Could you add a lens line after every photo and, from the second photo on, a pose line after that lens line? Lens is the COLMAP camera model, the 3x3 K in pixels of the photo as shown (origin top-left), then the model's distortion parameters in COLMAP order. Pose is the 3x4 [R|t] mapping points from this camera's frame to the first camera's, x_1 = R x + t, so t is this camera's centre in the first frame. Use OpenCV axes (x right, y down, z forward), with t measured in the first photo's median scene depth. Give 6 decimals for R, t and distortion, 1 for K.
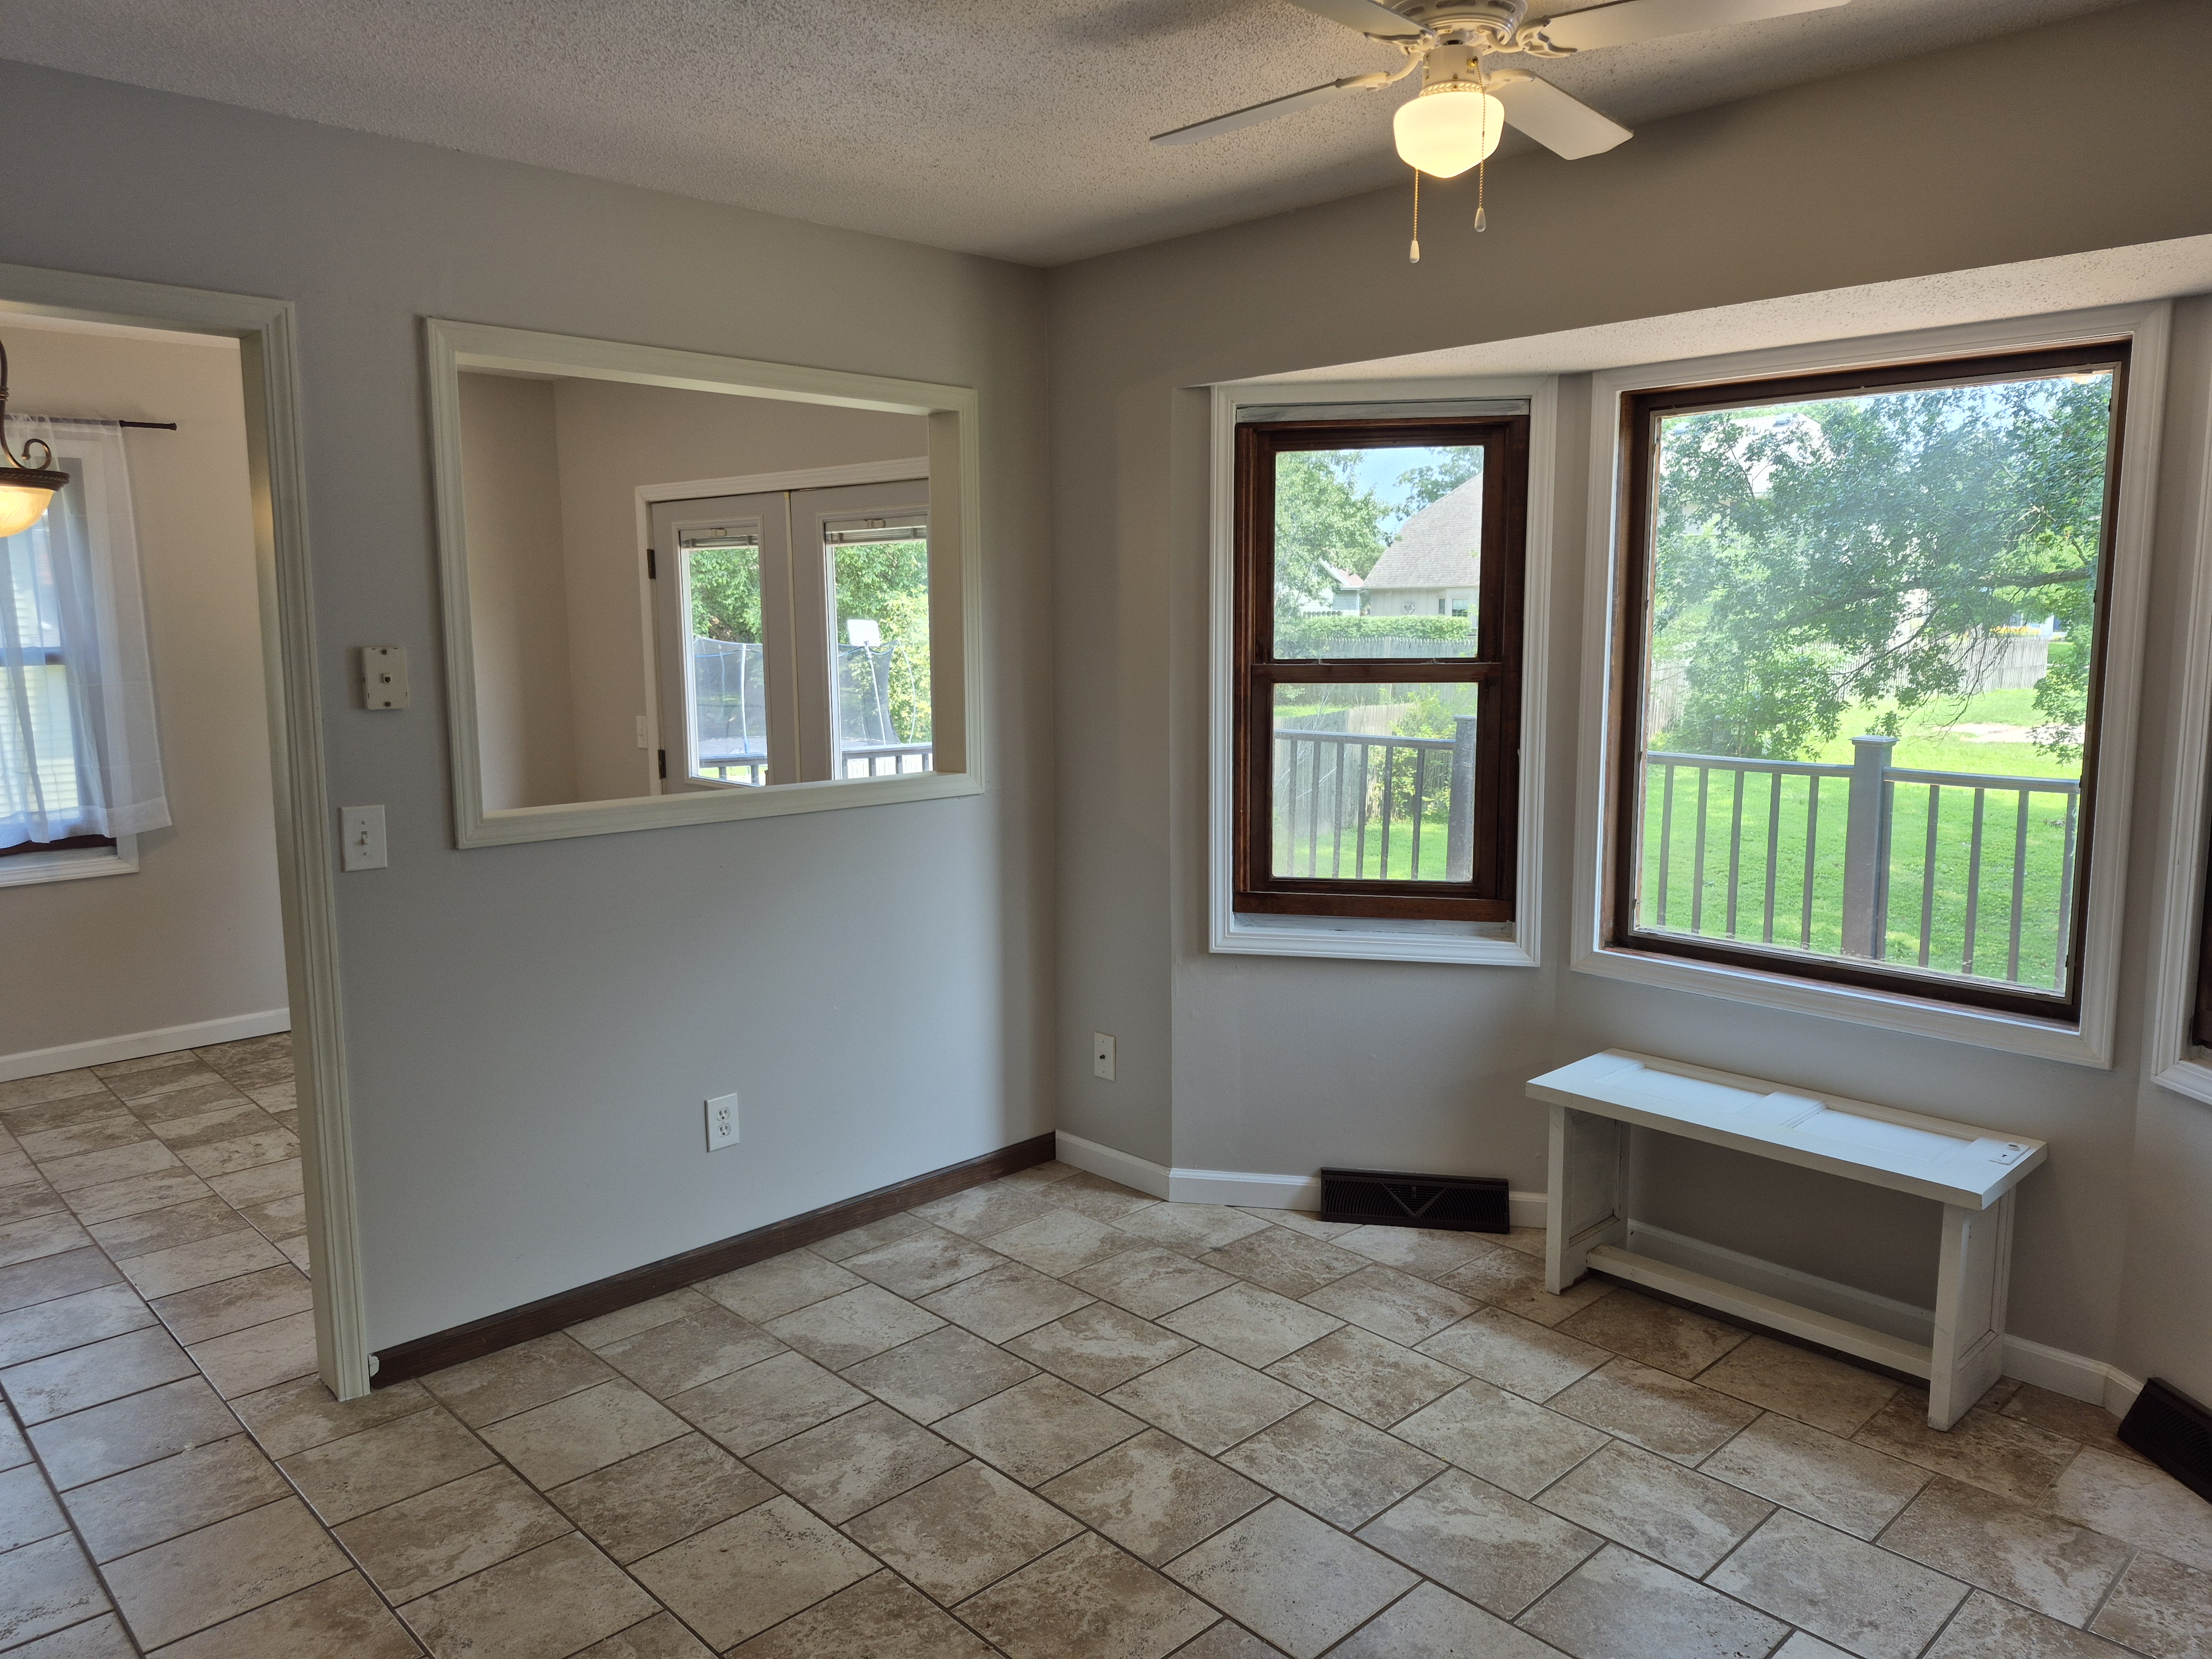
lens RADIAL K [[1560.0, 0, 1094.0], [0, 1560.0, 822.6], [0, 0, 1]] dist [0.040144, -0.048975]
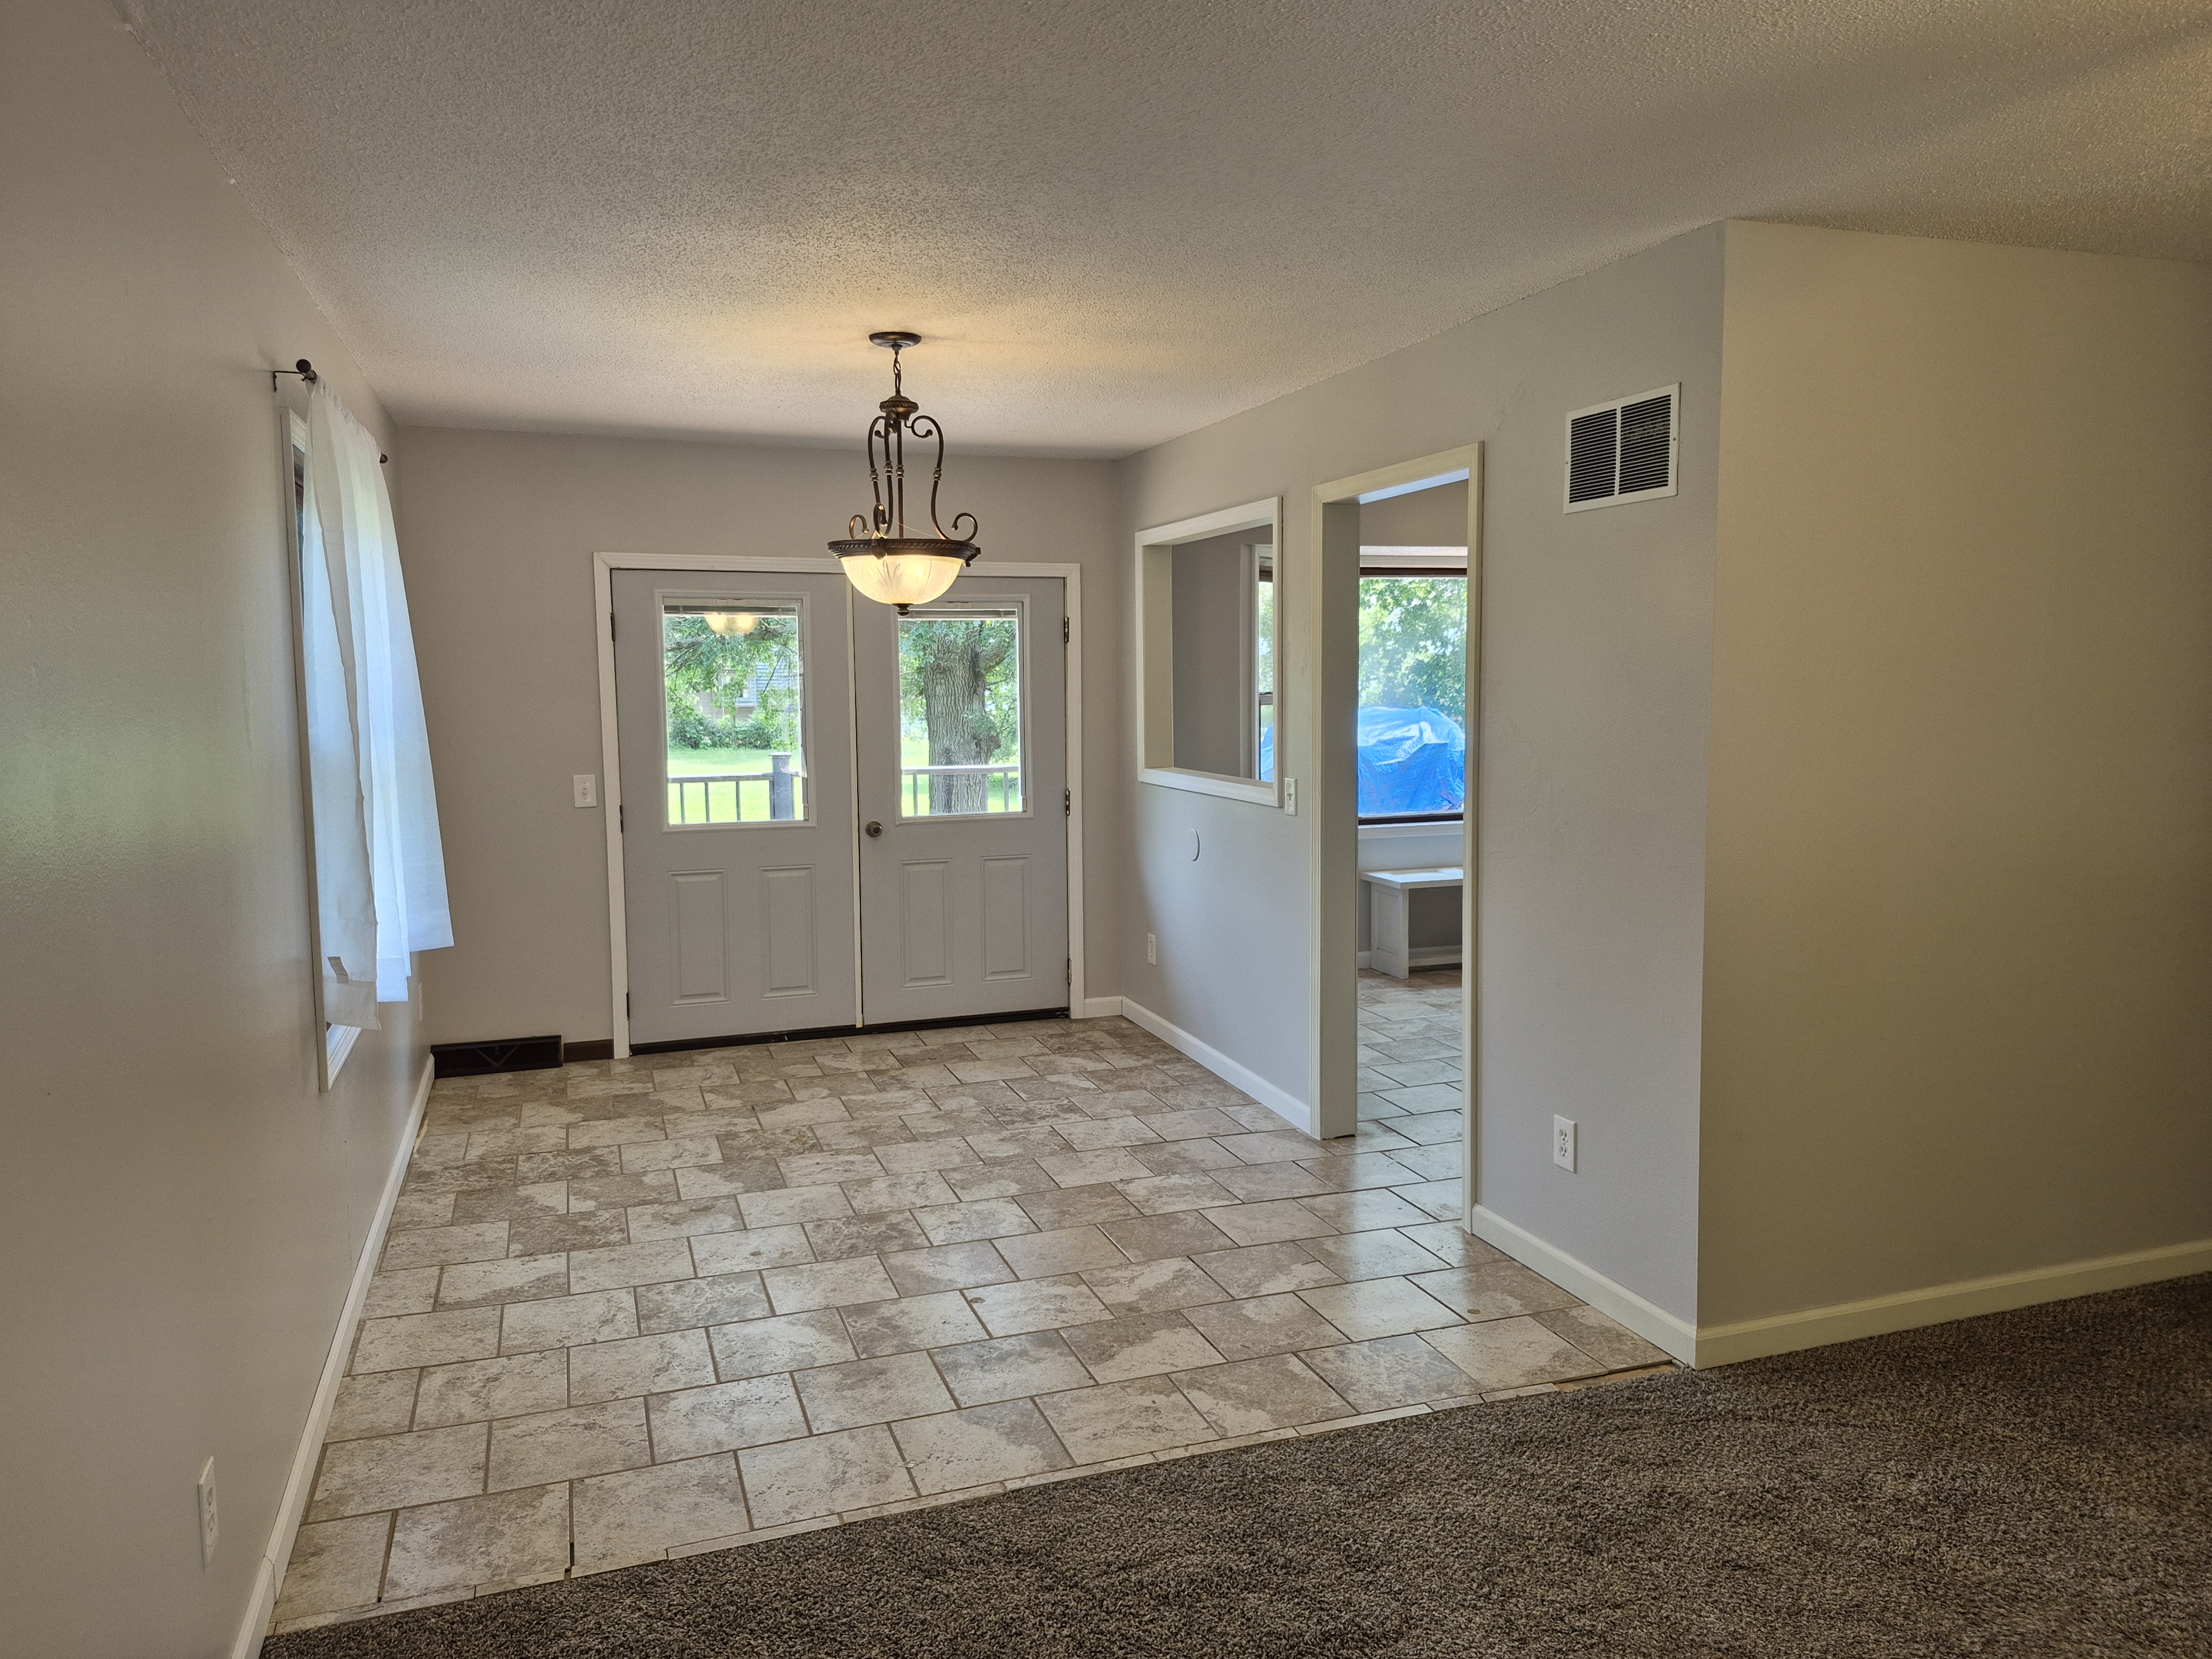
lens RADIAL K [[1560.0, 0, 1106.5], [0, 1560.0, 835.2], [0, 0, 1]] dist [0.040144, -0.048975]
pose [[0.395623, -0.096527, 0.913326, -1.397333], [0.139373, 0.989254, 0.044179, -0.034659], [-0.907776, 0.109815, 0.404825, 0.366699]]
